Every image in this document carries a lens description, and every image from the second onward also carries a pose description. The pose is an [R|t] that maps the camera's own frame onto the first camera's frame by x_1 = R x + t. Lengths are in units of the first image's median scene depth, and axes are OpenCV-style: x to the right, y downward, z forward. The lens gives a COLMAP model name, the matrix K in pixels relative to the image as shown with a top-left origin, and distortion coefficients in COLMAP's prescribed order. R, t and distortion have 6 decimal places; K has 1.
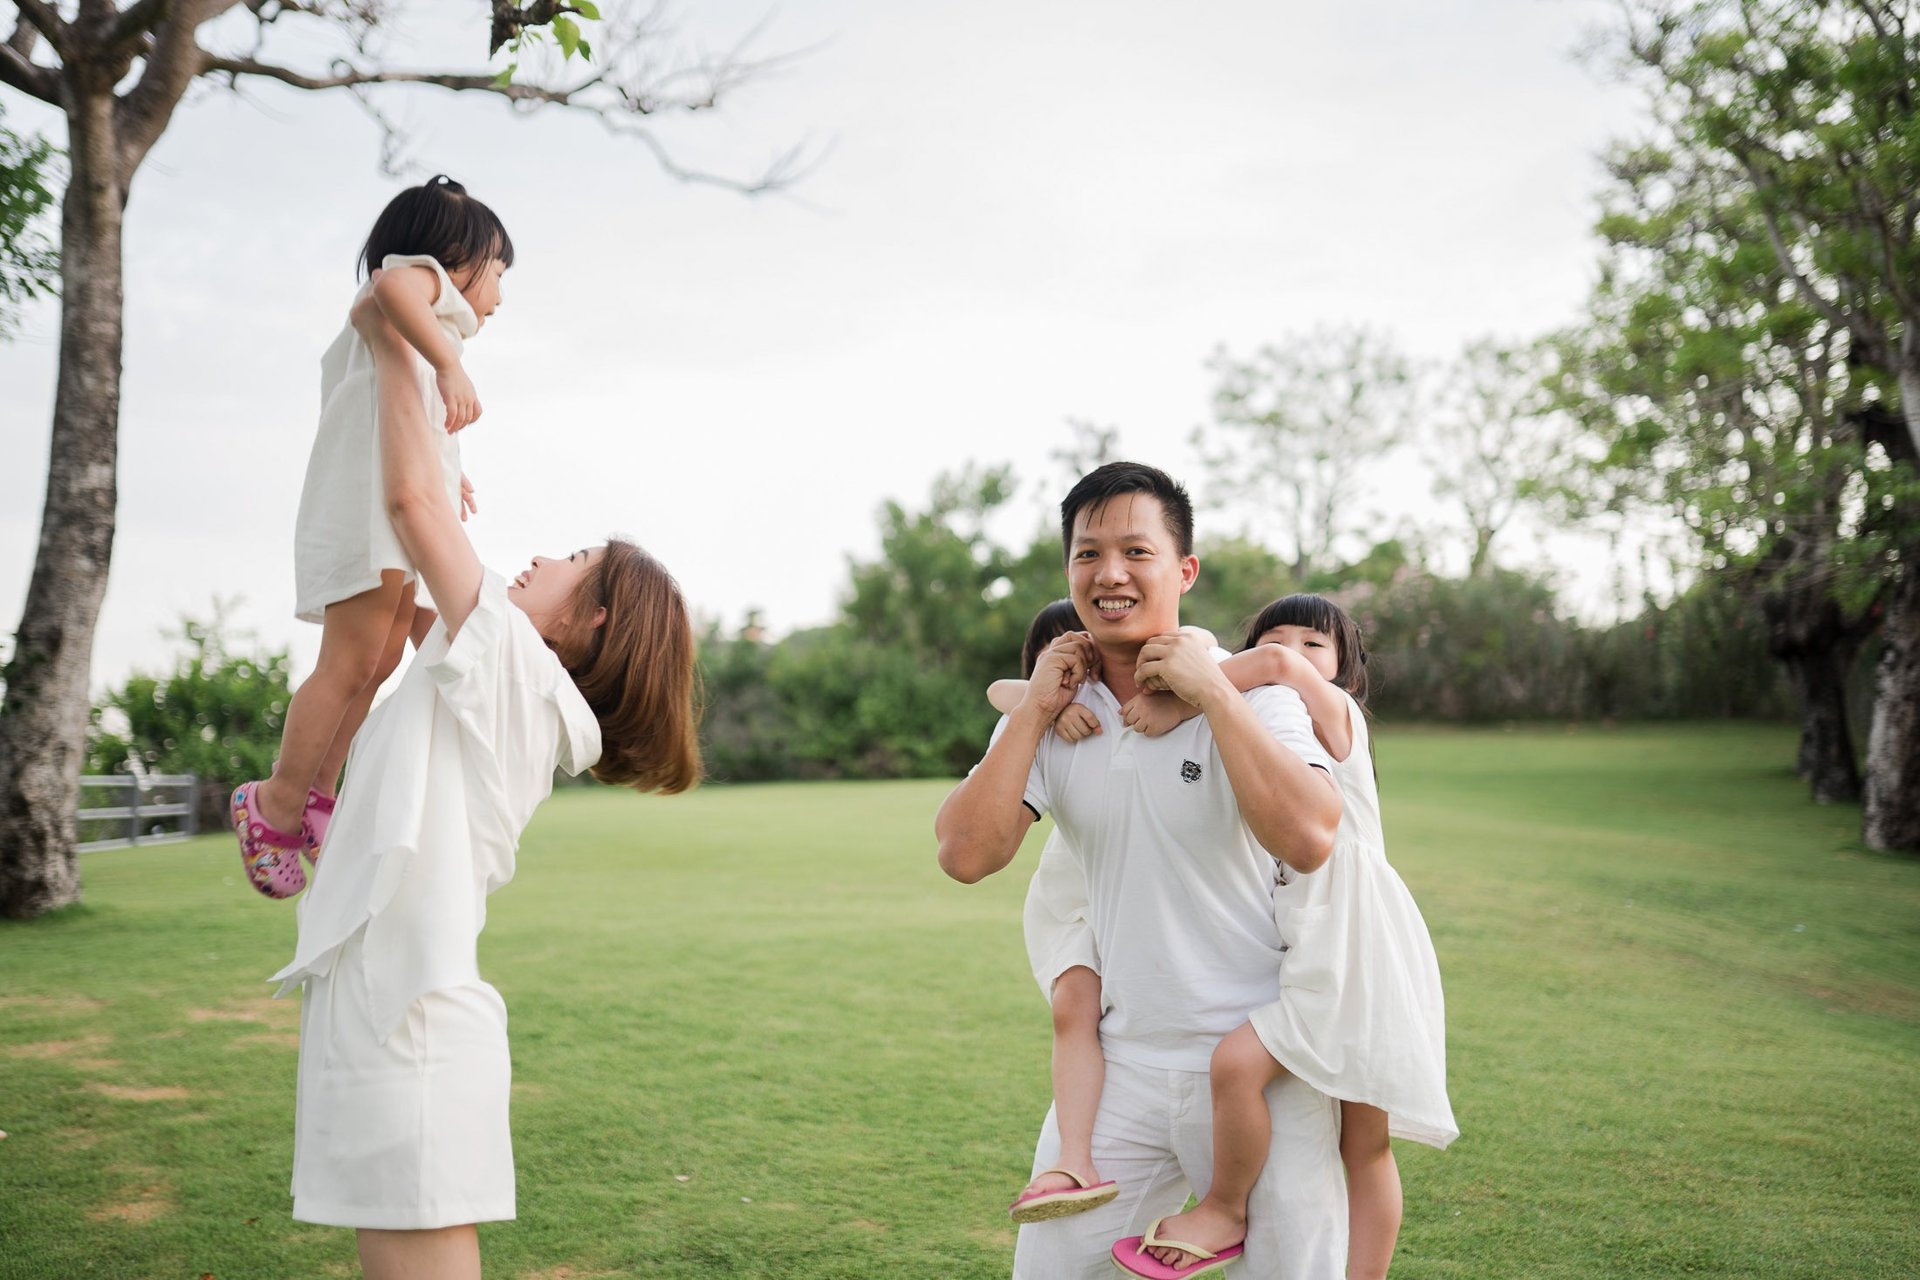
lens RADIAL K [[1804.2, 0, 965.7], [0, 1804.2, 622.3], [0, 0, 1]] dist [-0.024968, 0.000000]
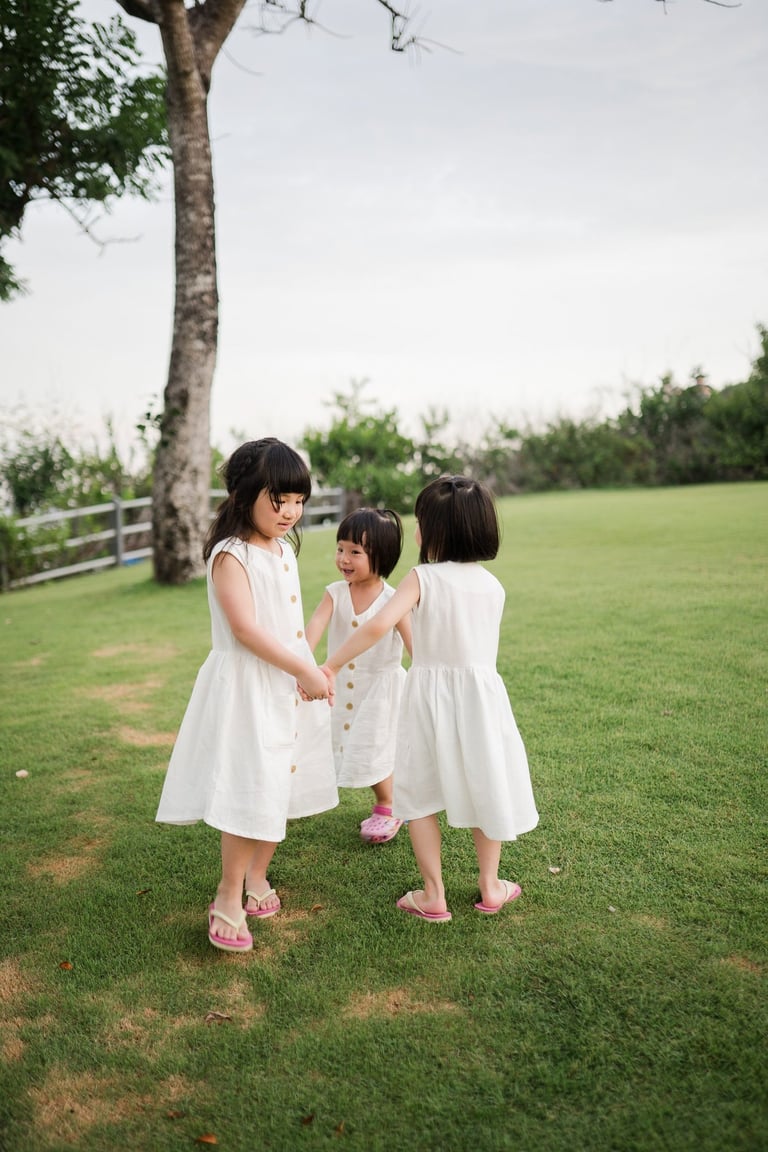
lens RADIAL K [[1082.5, 0, 385.6], [0, 1082.5, 573.5], [0, 0, 1]] dist [-0.024968, 0.000000]
pose [[0.919667, 0.005205, -0.392666, -0.003998], [0.060776, 0.985978, 0.155415, 0.023386], [0.387969, -0.166795, 0.906455, 0.227496]]
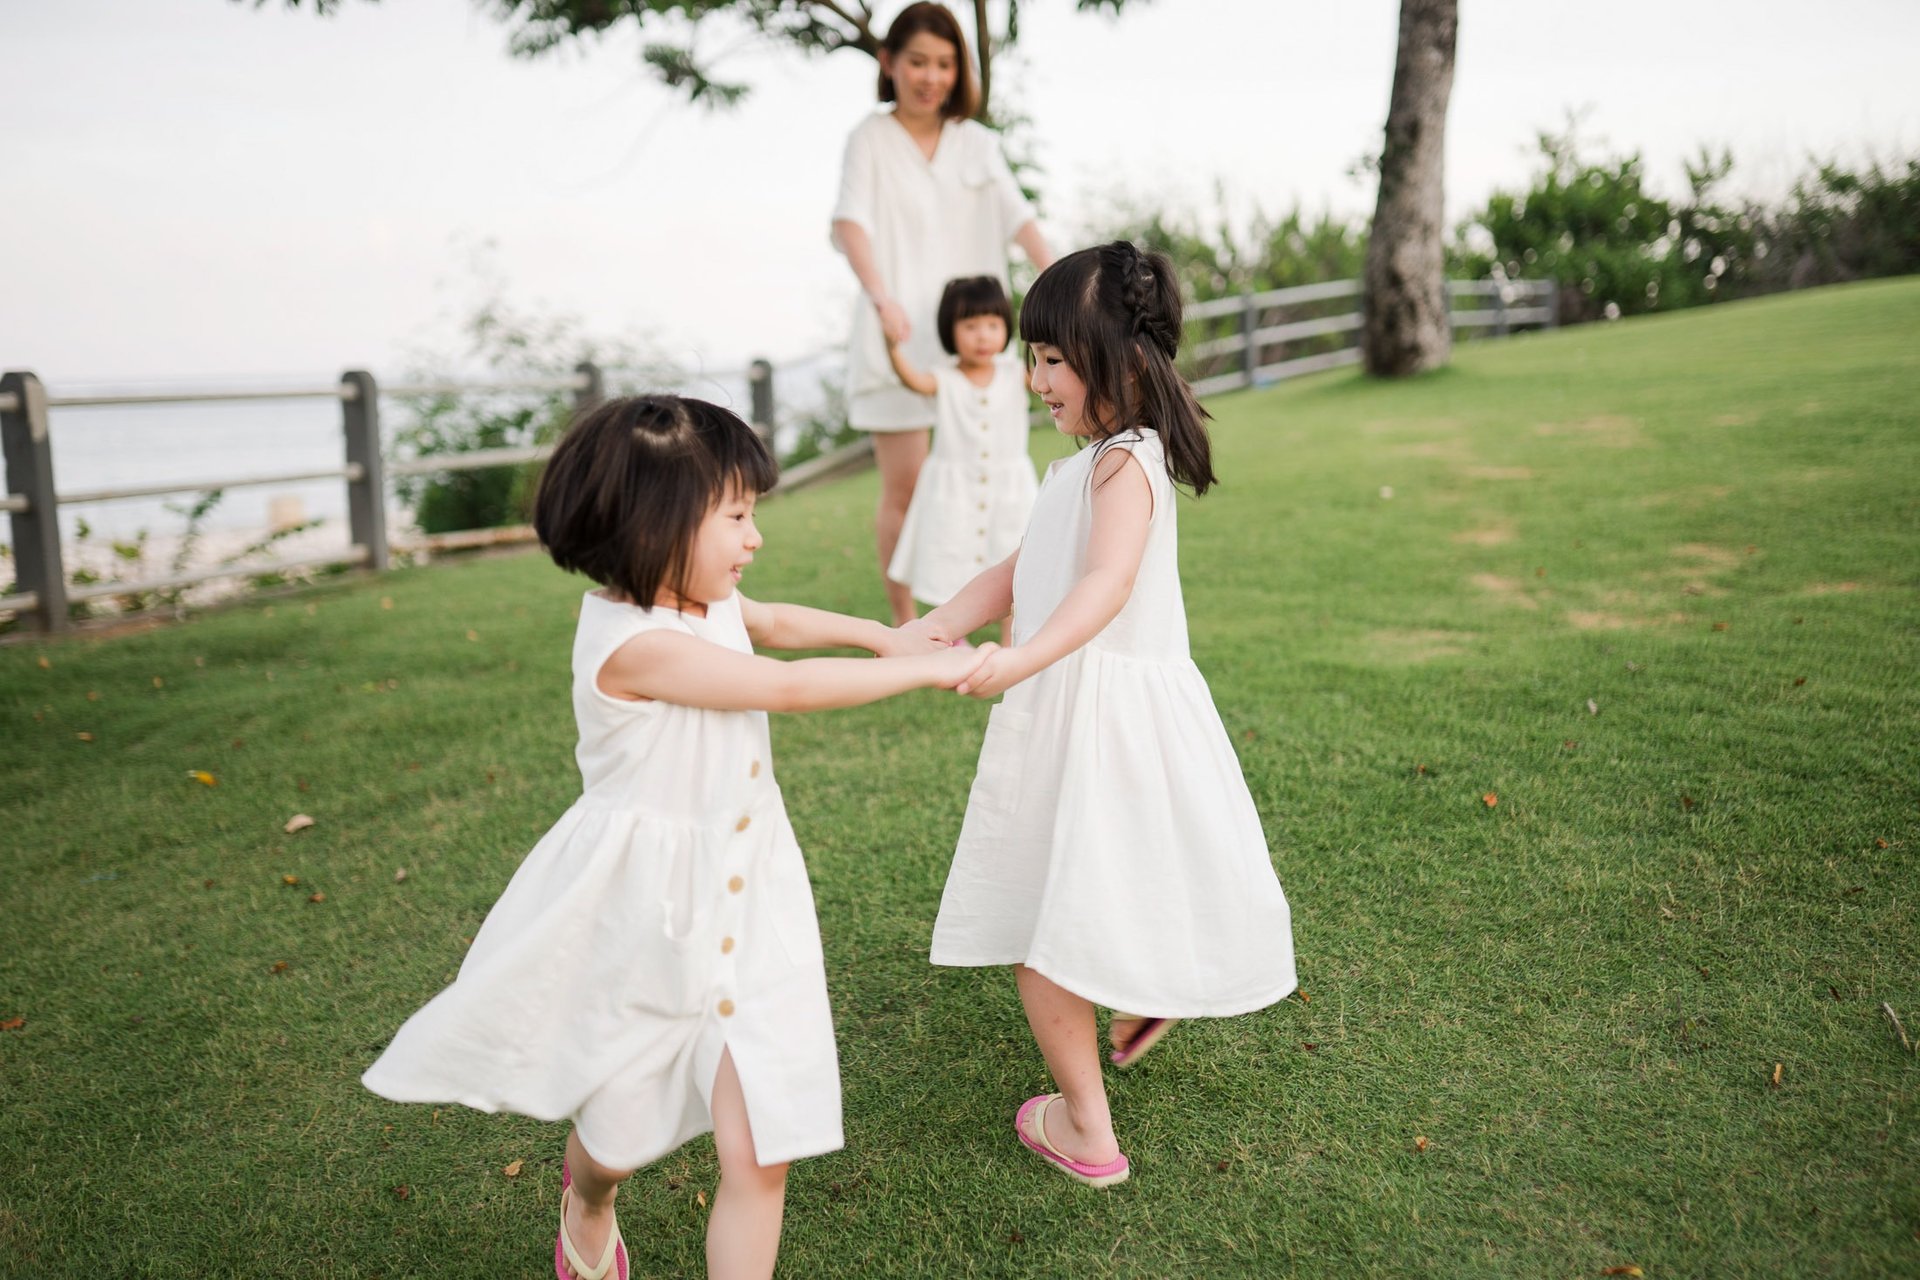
lens RADIAL K [[1804.2, 0, 966.1], [0, 1804.2, 636.9], [0, 0, 1]] dist [-0.024968, 0.000000]
pose [[0.749370, 0.061029, -0.659333, 0.045765], [0.113734, 0.969082, 0.218965, 0.038855], [0.652310, -0.239074, 0.719260, -0.073897]]
